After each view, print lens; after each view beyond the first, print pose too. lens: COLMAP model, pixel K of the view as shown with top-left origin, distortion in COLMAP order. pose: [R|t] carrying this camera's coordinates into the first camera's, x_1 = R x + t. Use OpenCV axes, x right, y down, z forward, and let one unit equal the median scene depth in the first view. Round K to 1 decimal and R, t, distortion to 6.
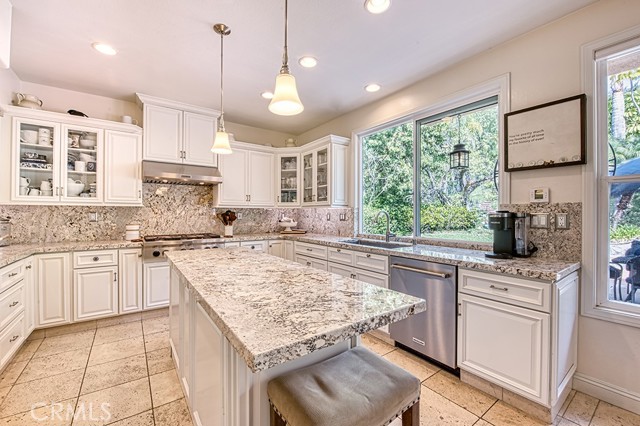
lens RADIAL K [[264.4, 0, 316.3], [0, 264.4, 213.9], [0, 0, 1]] dist [-0.006452, -0.000277]
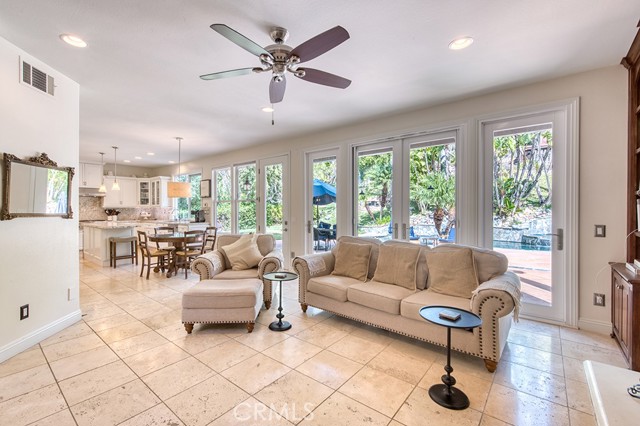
lens RADIAL K [[282.5, 0, 316.6], [0, 282.5, 207.7], [0, 0, 1]] dist [-0.000455, 0.000258]
pose [[0.965542, -0.008123, 0.260120, 0.728367], [0.007150, 0.999963, 0.004688, -0.023574], [-0.260149, -0.002667, 0.965565, -1.736728]]
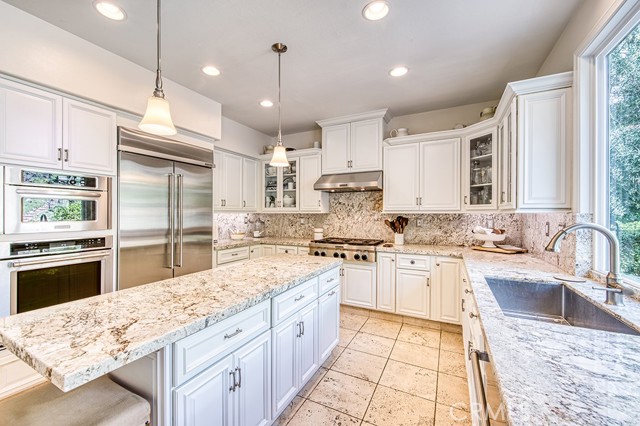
lens RADIAL K [[264.4, 0, 304.8], [0, 264.4, 214.4], [0, 0, 1]] dist [-0.006452, -0.000277]
pose [[0.428627, 0.002182, -0.903479, 0.366508], [-0.000126, 0.999997, 0.002356, -0.023424], [0.903481, -0.000896, 0.428626, 0.367436]]
